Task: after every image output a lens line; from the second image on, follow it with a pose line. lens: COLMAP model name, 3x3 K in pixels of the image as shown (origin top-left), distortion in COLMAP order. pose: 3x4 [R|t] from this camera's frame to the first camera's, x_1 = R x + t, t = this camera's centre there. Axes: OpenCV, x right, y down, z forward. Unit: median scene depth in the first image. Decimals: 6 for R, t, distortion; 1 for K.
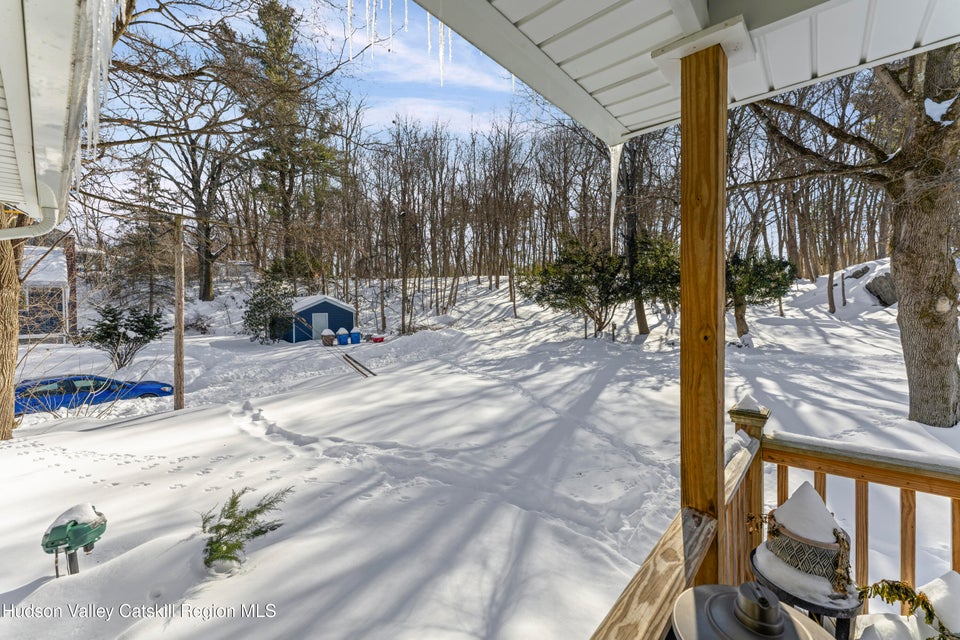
lens RADIAL K [[394.3, 0, 481.7], [0, 394.3, 305.0], [0, 0, 1]] dist [-0.001014, -0.000425]
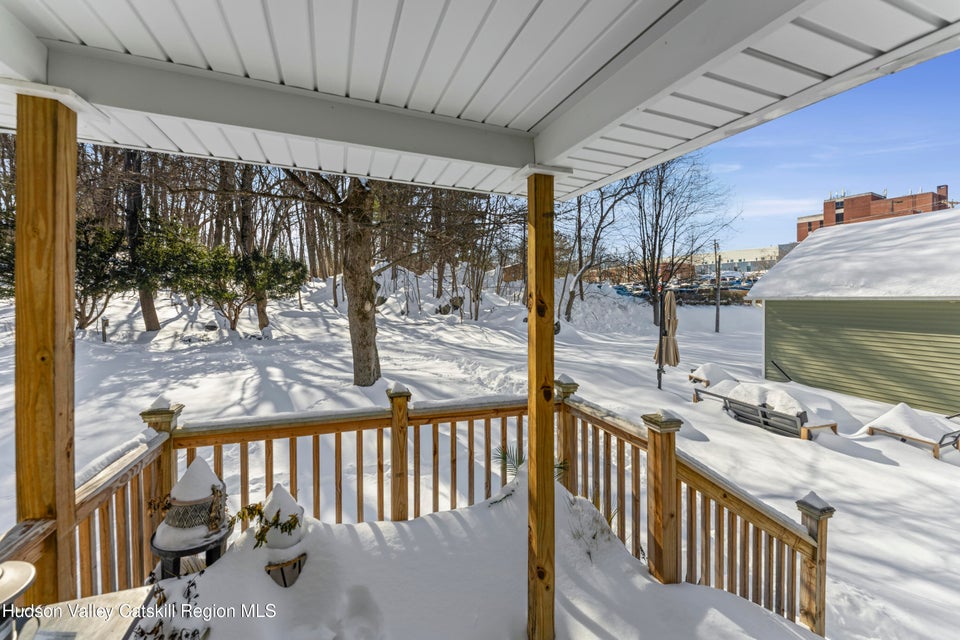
lens RADIAL K [[394.3, 0, 481.7], [0, 394.3, 305.0], [0, 0, 1]] dist [-0.001014, -0.000425]
pose [[0.465820, 0.013525, 0.884776, 0.092440], [-0.028510, 0.999593, -0.000270, -0.055600], [-0.884420, -0.025099, 0.466017, -0.323735]]
